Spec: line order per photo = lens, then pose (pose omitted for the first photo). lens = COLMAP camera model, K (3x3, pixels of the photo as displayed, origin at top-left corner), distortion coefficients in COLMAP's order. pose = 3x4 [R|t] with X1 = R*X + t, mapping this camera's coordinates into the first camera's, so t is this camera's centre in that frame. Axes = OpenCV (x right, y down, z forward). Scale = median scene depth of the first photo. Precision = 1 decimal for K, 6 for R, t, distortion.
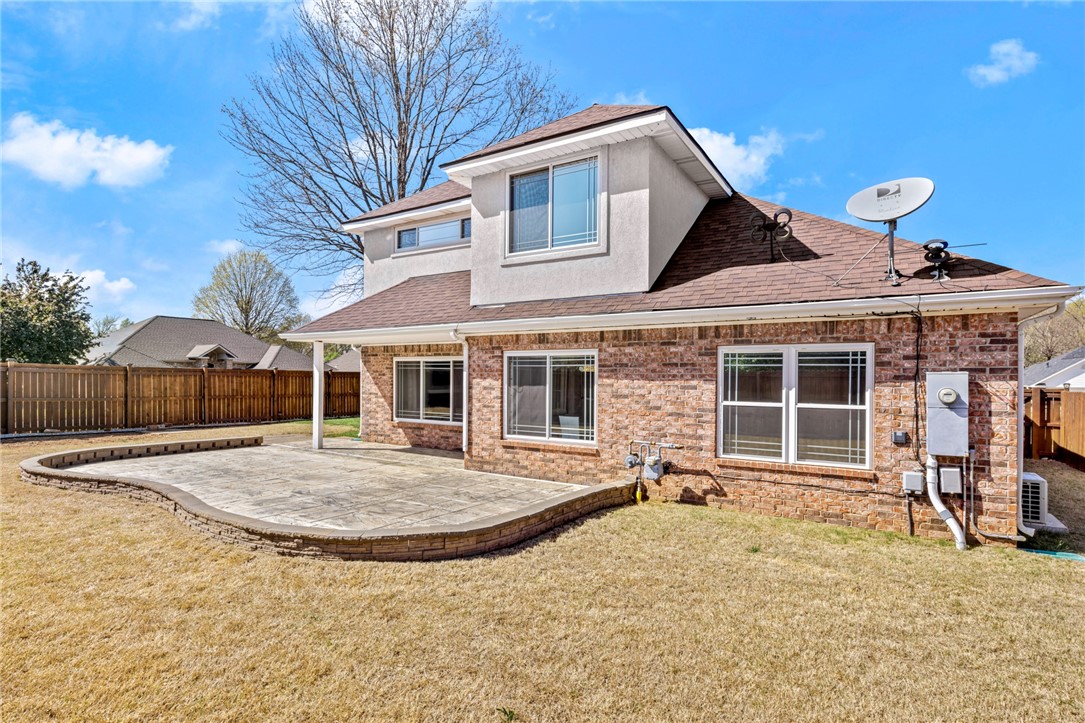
lens RADIAL K [[554.8, 0, 542.4], [0, 554.8, 377.4], [0, 0, 1]] dist [-0.000138, -0.000004]
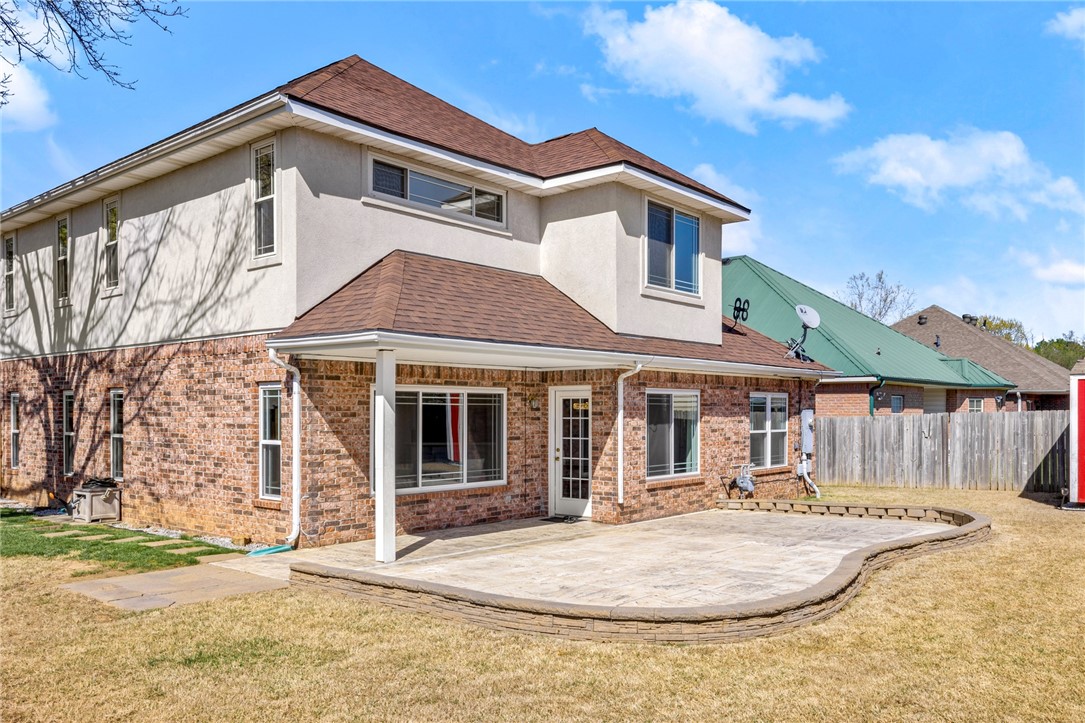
lens RADIAL K [[846.9, 0, 542.6], [0, 846.9, 426.7], [0, 0, 1]] dist [-0.001122, 0.002067]
pose [[0.133573, -0.022288, 0.990788, -1.502285], [0.006176, 0.999746, 0.021657, -0.014176], [-0.991020, 0.003227, 0.133677, 0.983834]]
